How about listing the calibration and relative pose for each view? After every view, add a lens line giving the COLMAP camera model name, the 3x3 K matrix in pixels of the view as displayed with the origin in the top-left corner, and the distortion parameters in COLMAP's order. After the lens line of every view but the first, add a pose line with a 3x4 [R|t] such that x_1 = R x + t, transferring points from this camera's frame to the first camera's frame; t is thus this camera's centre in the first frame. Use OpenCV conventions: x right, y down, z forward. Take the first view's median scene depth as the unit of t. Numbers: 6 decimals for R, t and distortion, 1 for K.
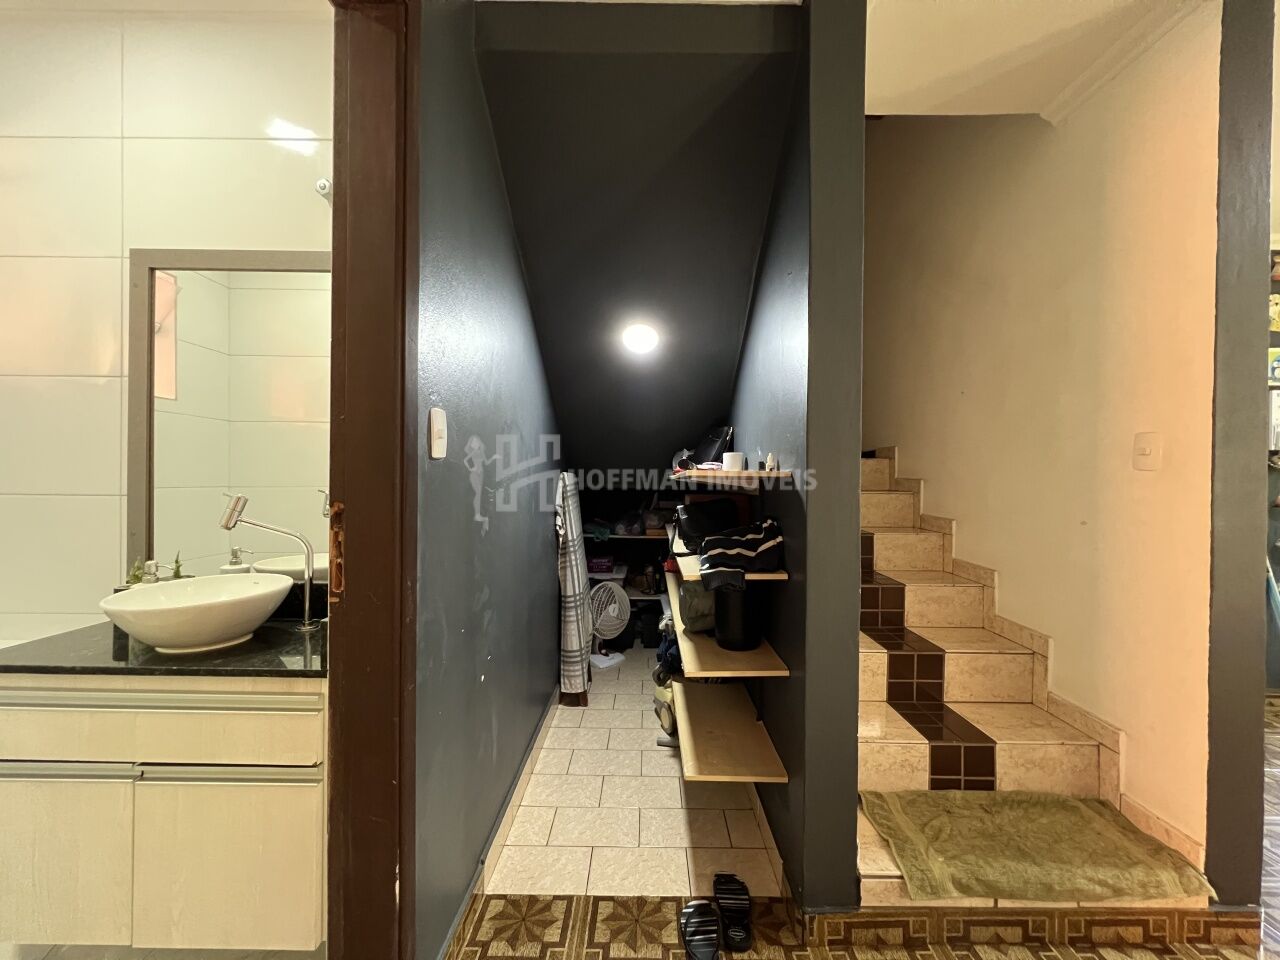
lens RADIAL K [[512.2, 0, 641.3], [0, 512.2, 481.3], [0, 0, 1]] dist [-0.000180, 0.000288]
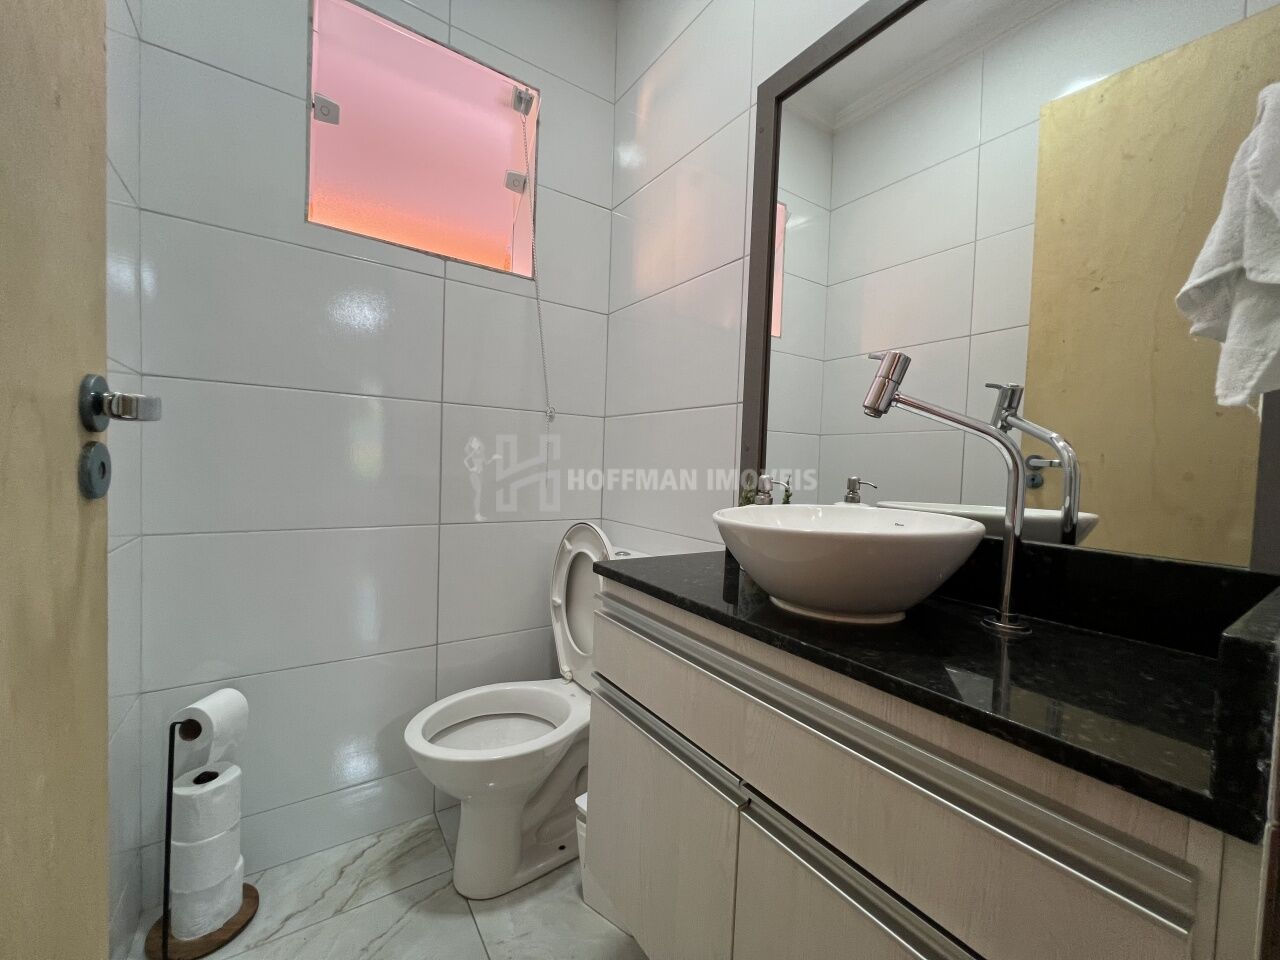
lens RADIAL K [[512.2, 0, 642.6], [0, 512.2, 481.3], [0, 0, 1]] dist [-0.000180, 0.000288]
pose [[0.568138, 0.040714, -0.821926, -0.516245], [-0.035052, 0.999066, 0.025260, 0.169588], [0.822186, 0.014459, 0.569035, 0.500726]]
